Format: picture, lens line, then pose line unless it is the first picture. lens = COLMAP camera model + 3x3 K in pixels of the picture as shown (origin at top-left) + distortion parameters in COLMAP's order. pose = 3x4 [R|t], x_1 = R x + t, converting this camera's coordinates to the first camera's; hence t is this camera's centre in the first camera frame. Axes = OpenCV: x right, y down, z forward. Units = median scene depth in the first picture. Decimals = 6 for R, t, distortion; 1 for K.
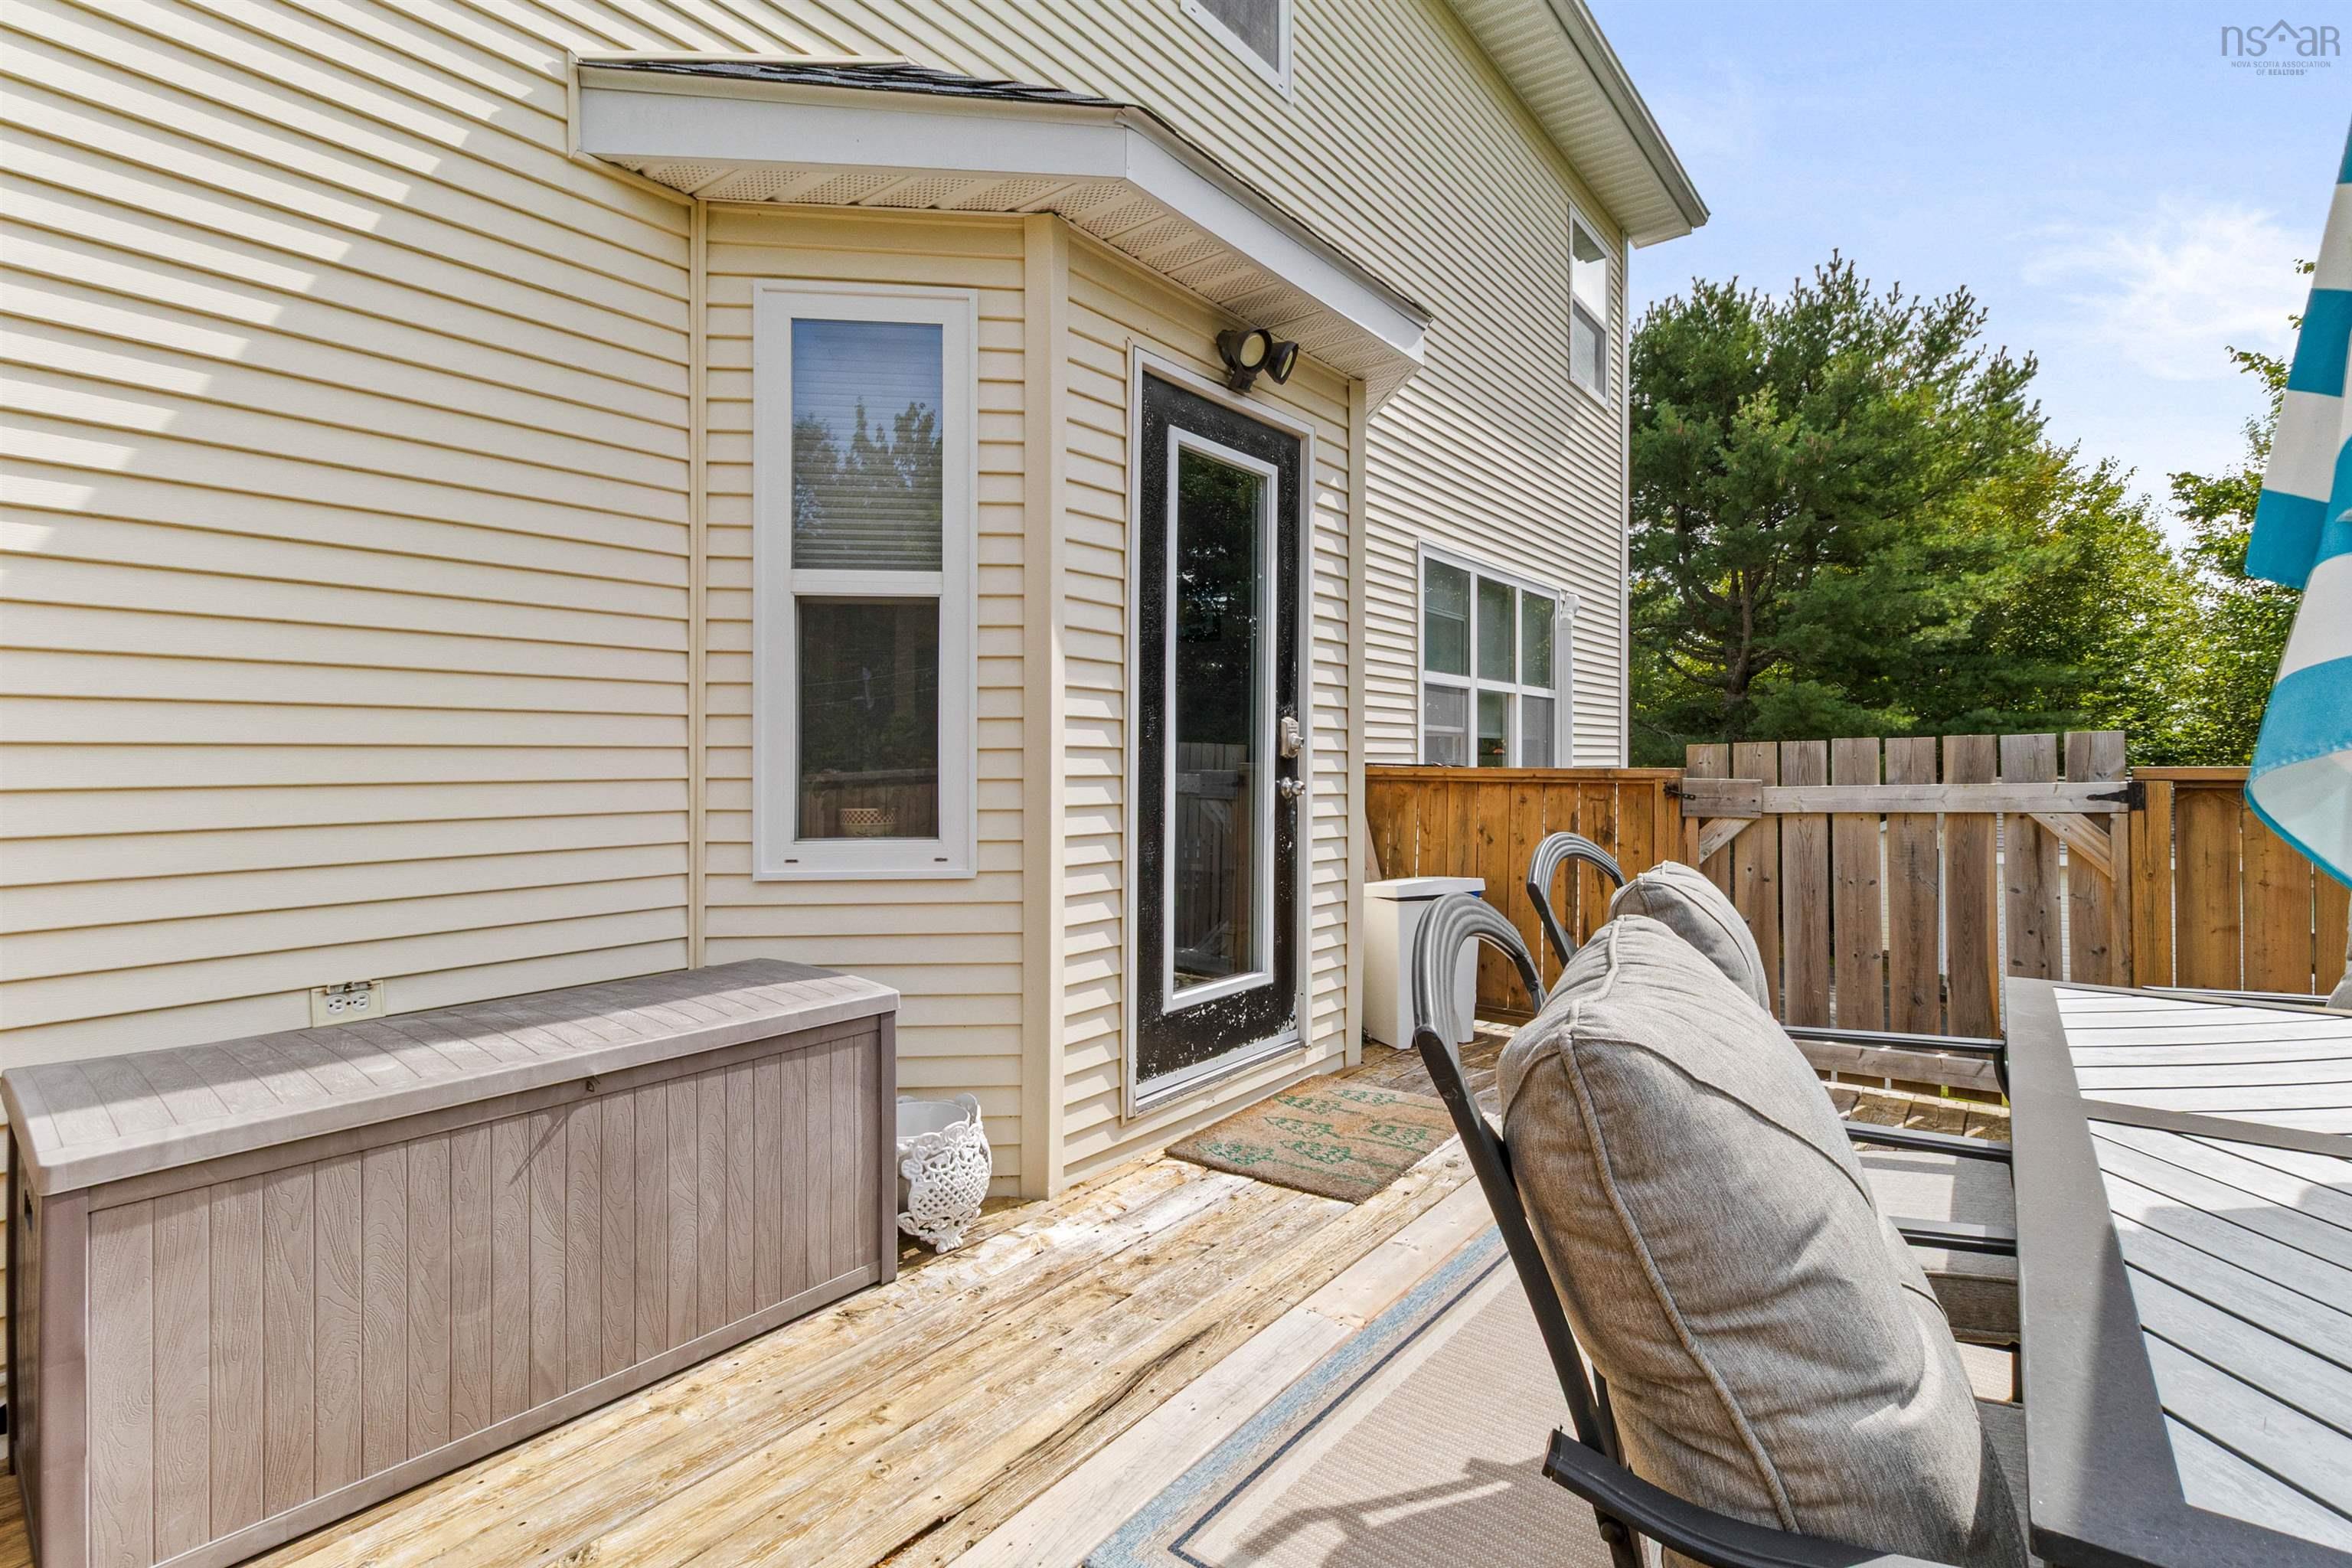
lens RADIAL K [[1090.8, 0, 1173.0], [0, 1090.8, 781.2], [0, 0, 1]] dist [0.001002, -0.000182]
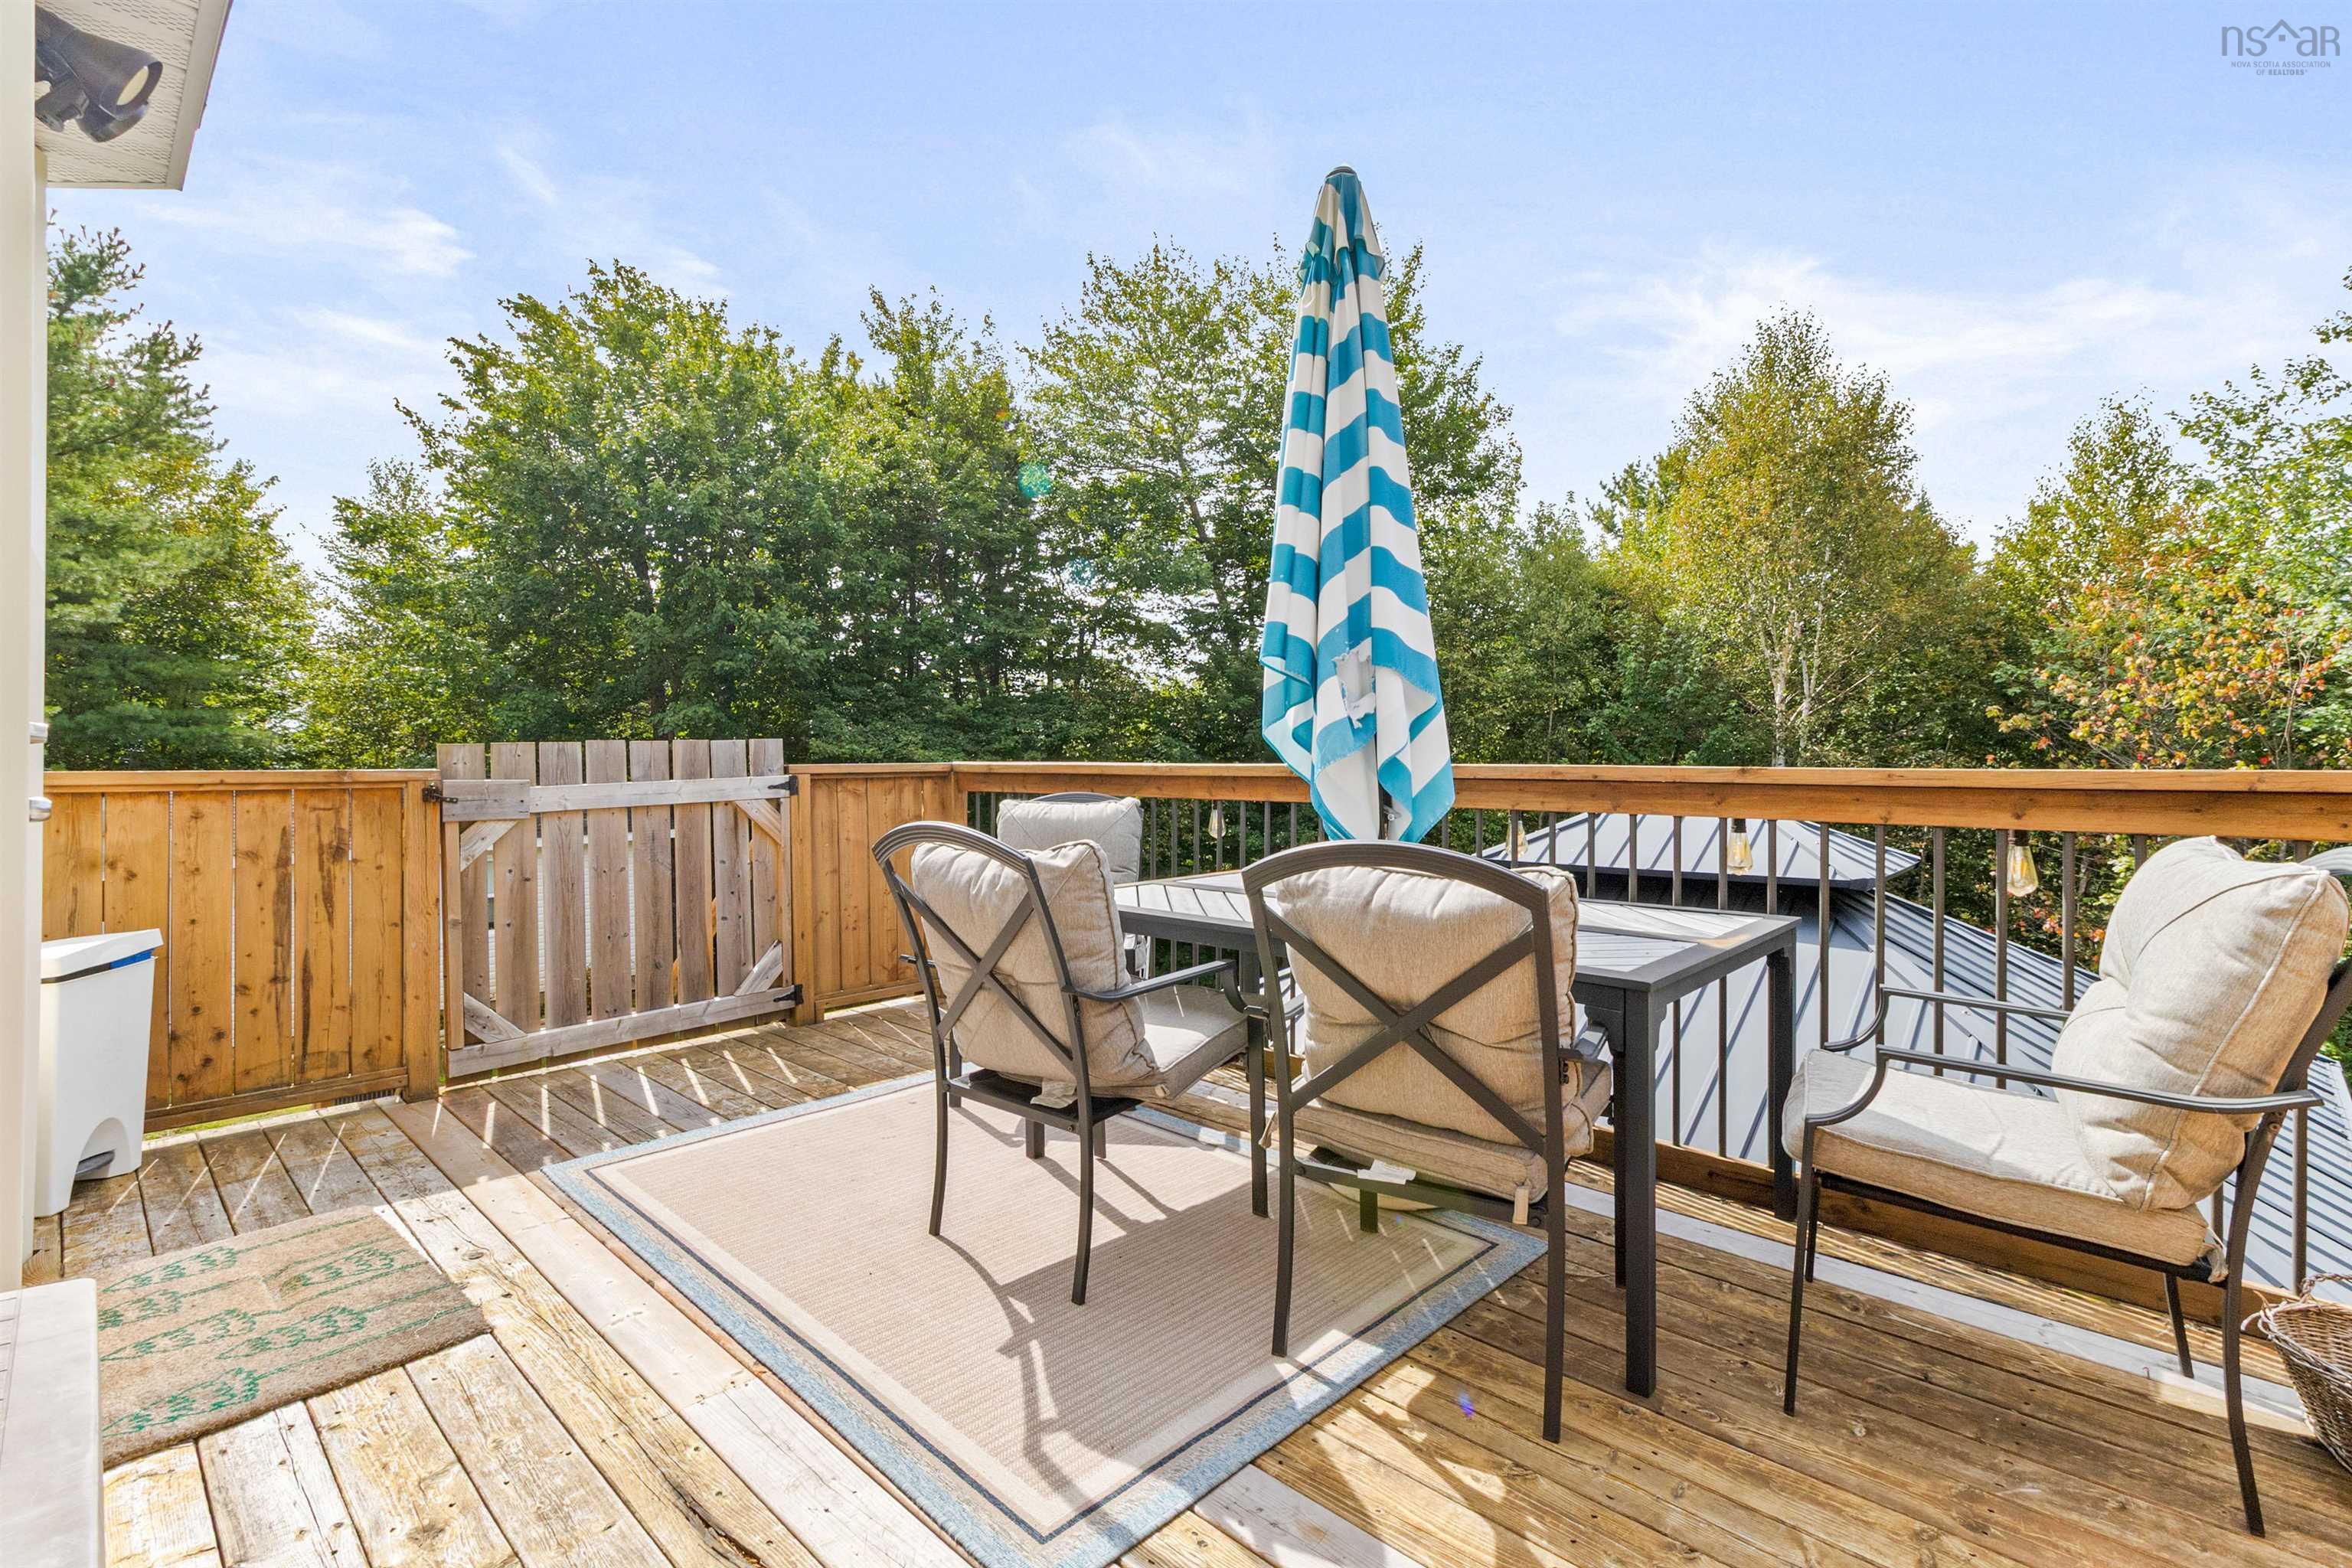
lens RADIAL K [[1090.8, 0, 1174.3], [0, 1090.8, 766.4], [0, 0, 1]] dist [0.001002, -0.000182]
pose [[0.096812, -0.007566, 0.995274, -0.387074], [0.020546, 0.999773, 0.005602, -0.006989], [-0.995091, 0.019907, 0.096946, 0.299570]]
